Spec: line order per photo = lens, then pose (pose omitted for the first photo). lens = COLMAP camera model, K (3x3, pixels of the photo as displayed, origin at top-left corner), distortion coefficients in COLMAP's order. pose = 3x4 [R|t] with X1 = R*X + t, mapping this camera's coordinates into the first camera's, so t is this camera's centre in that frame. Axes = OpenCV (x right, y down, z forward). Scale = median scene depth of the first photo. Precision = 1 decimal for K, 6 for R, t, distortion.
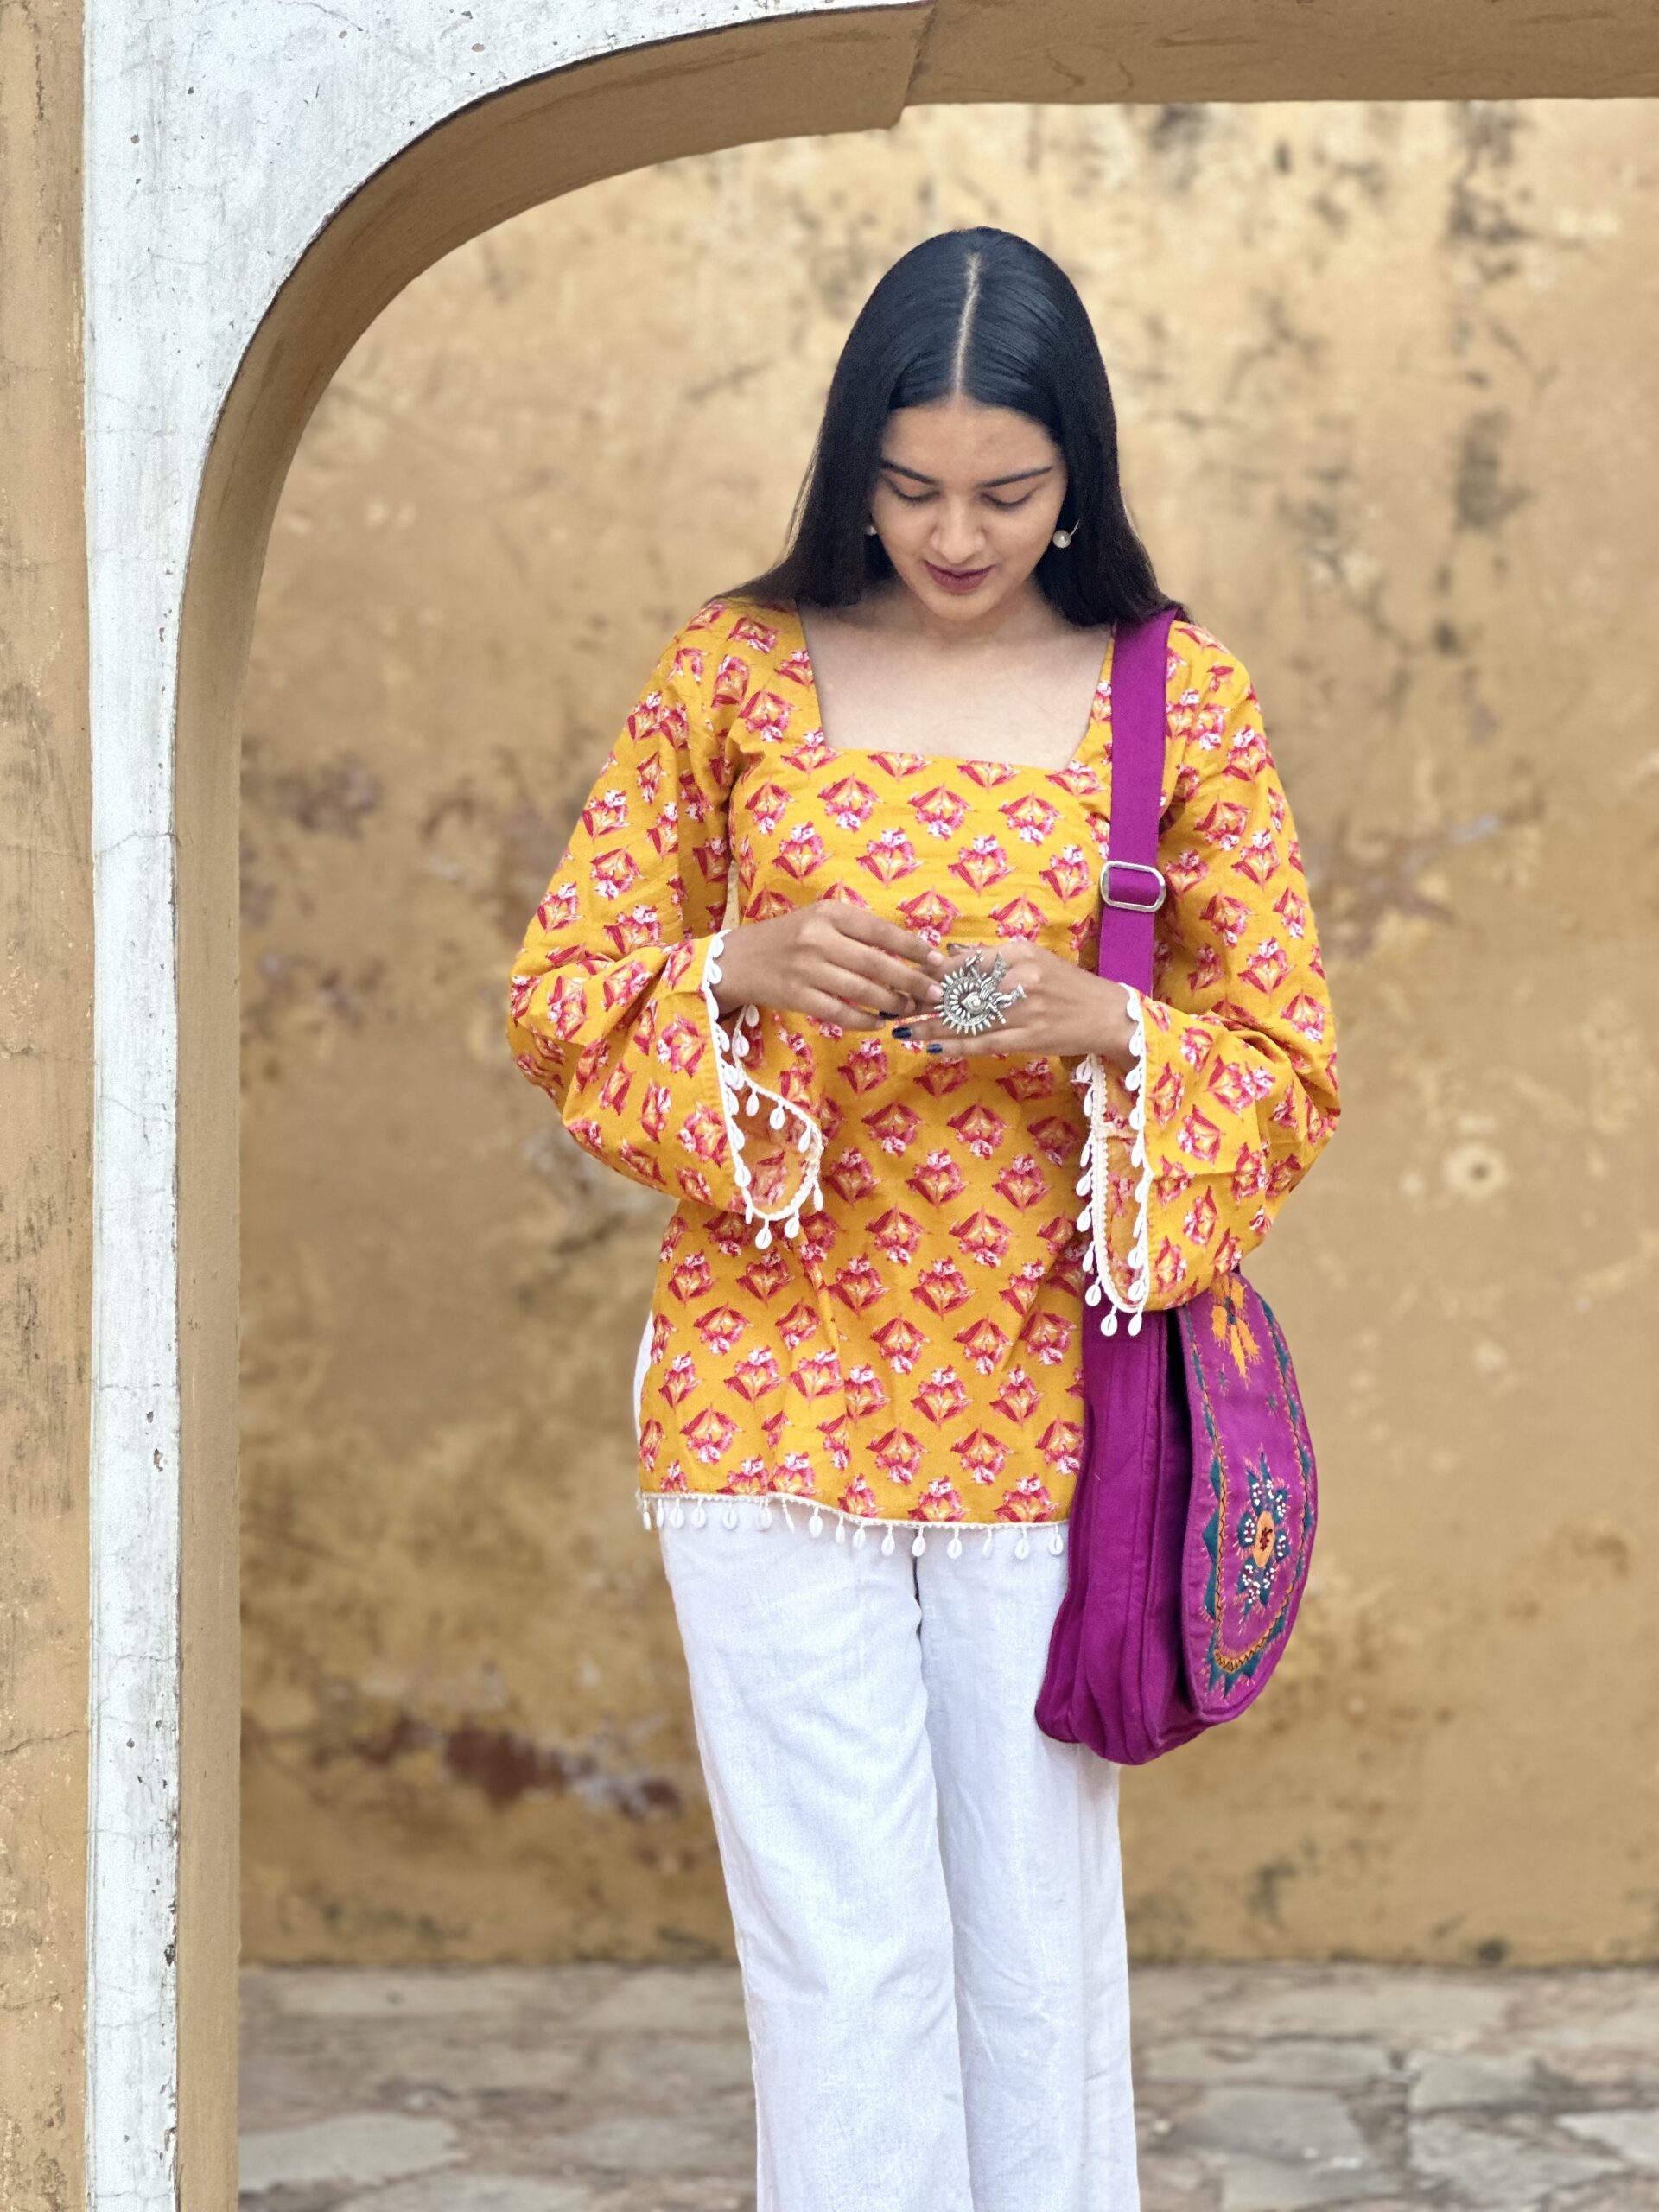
lens RADIAL K [[4908.7, 0, 864.2], [0, 4908.7, 1047.9], [0, 0, 1]] dist [0.236237, 0.000000]
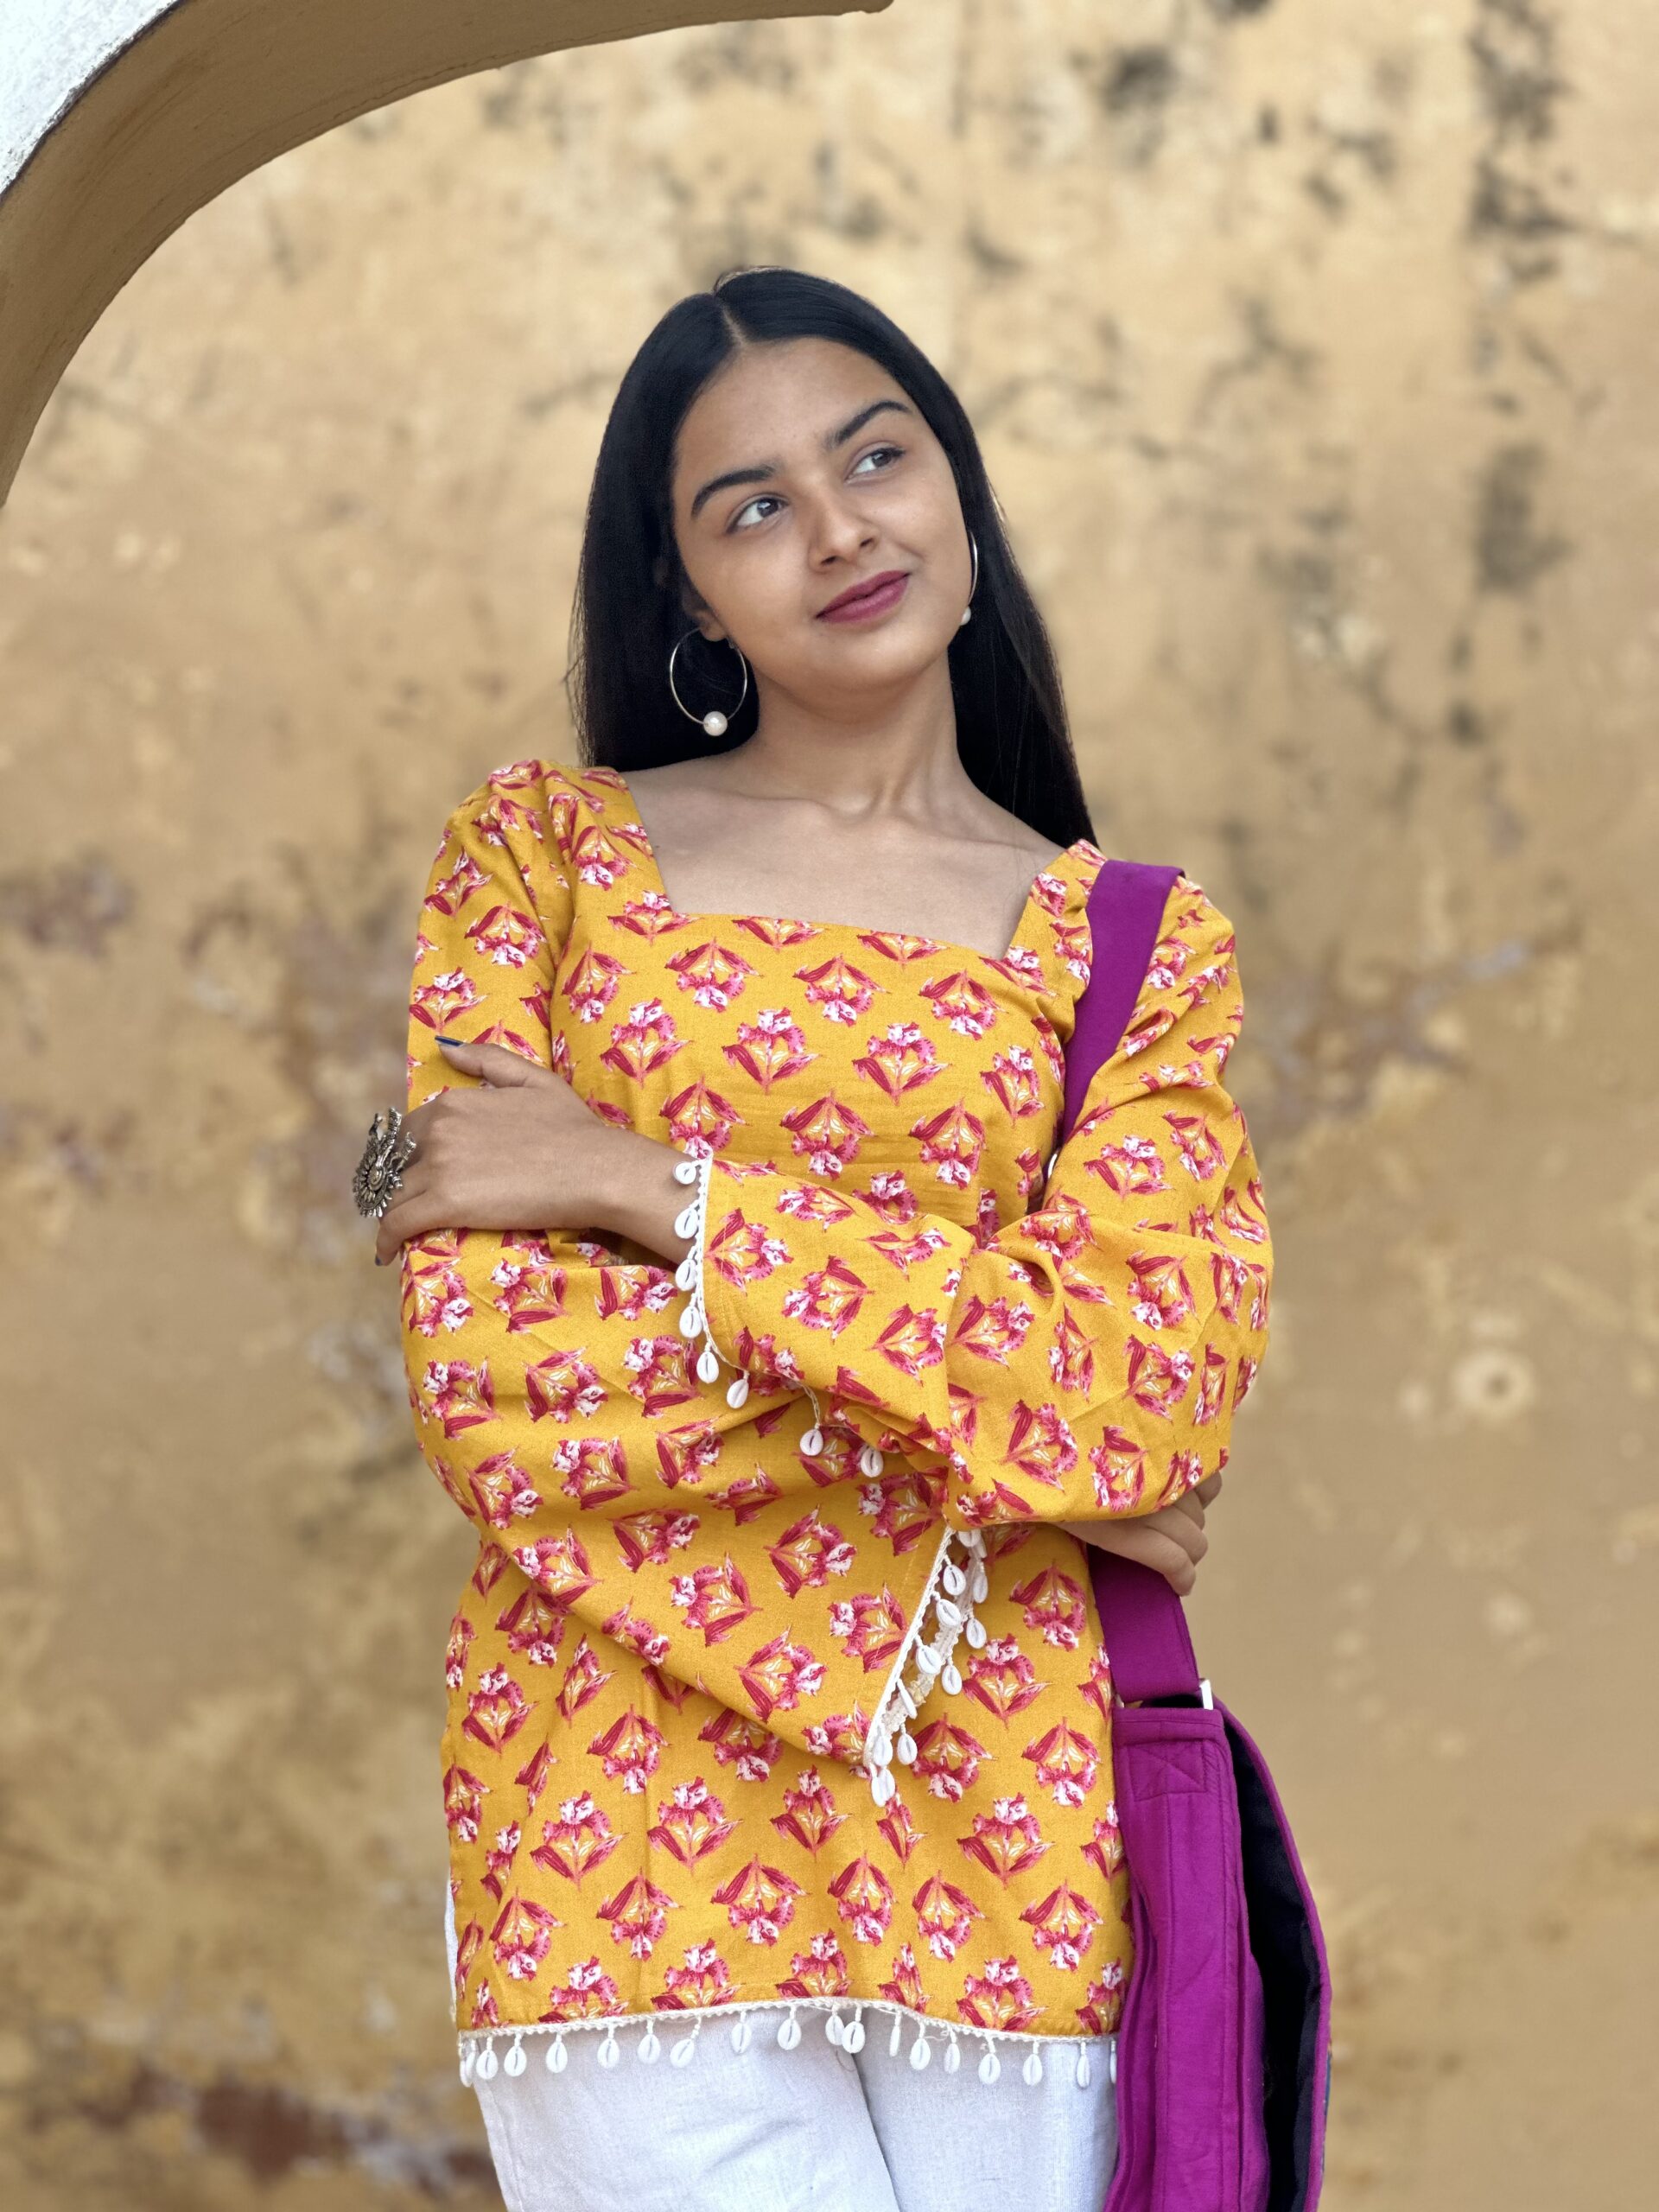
lens RADIAL K [[4908.7, 0, 852.7], [0, 4908.7, 1076.8], [0, 0, 1]] dist [0.236237, 0.000000]
pose [[0.998652, 0.009899, 0.050944, -0.022414], [-0.009693, 0.999944, -0.004298, -0.021012], [-0.050983, 0.003799, 0.998692, 0.199780]]
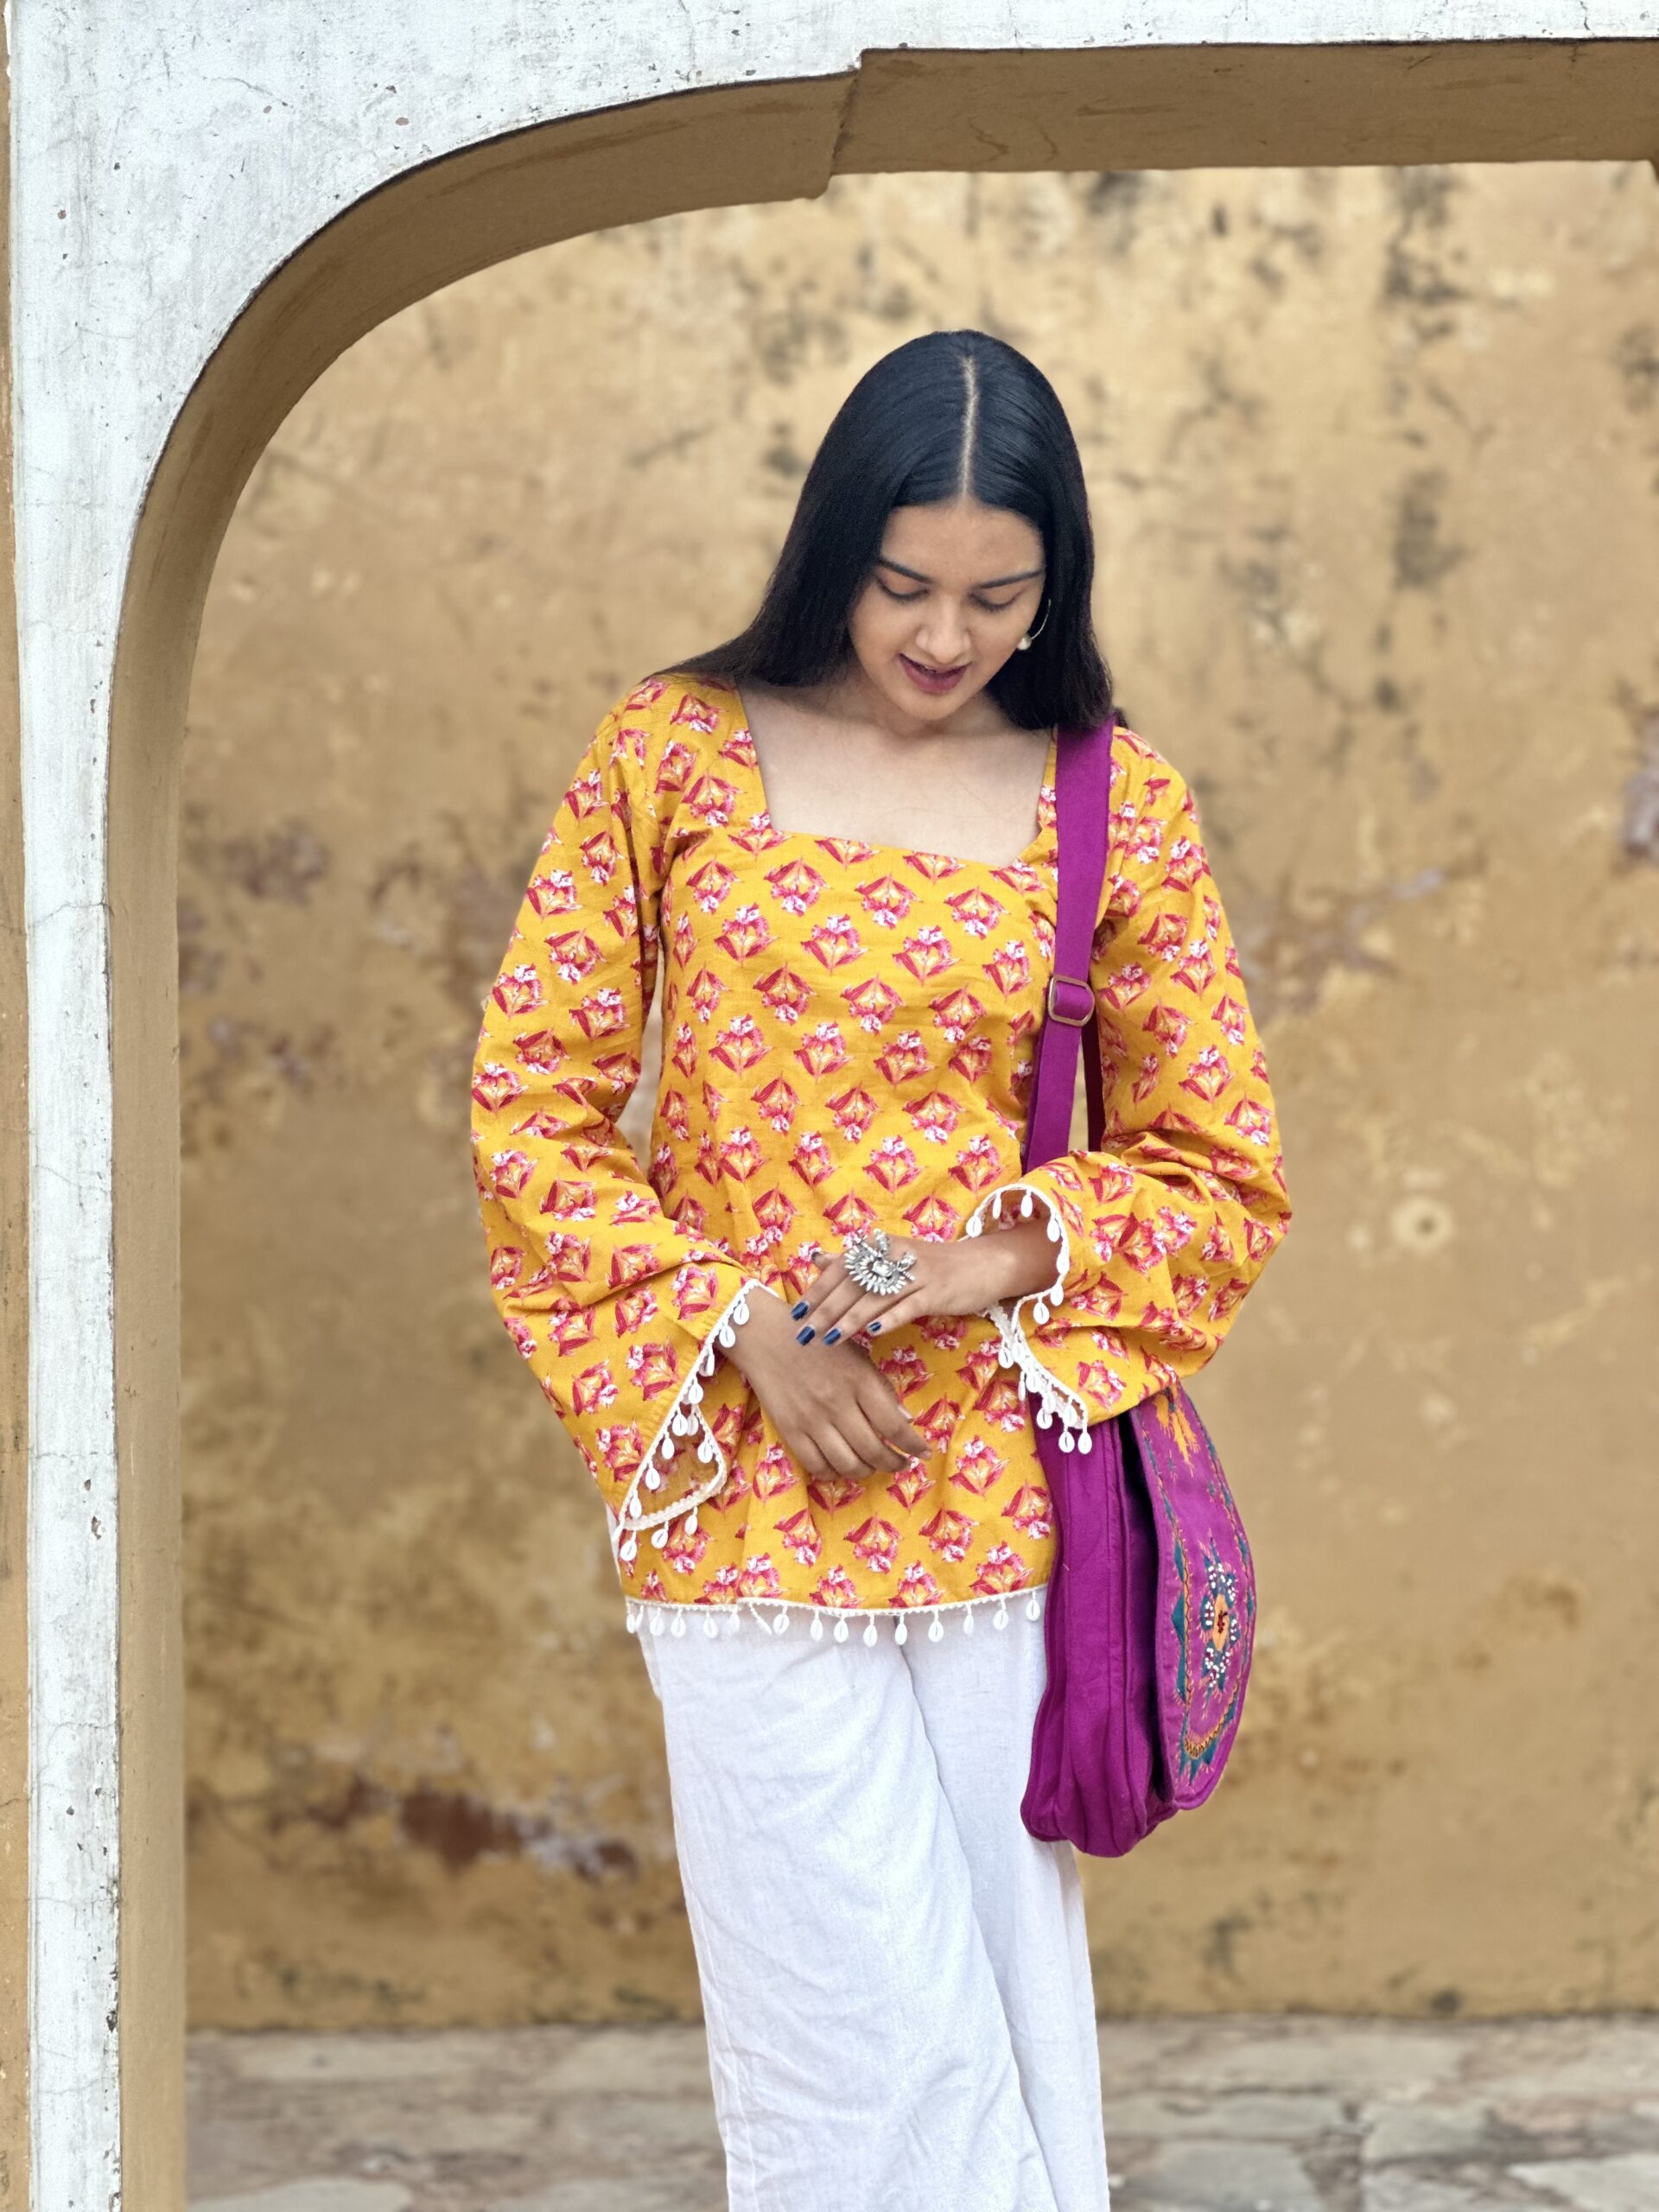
lens RADIAL K [[4908.7, 0, 878.4], [0, 4908.7, 1073.2], [0, 0, 1]] dist [0.236237, 0.000000]
pose [[0.999917, -0.009728, 0.008403, 0.005040], [0.009783, 0.999931, -0.006496, -0.000490], [-0.008339, 0.006578, 0.999944, -0.004121]]
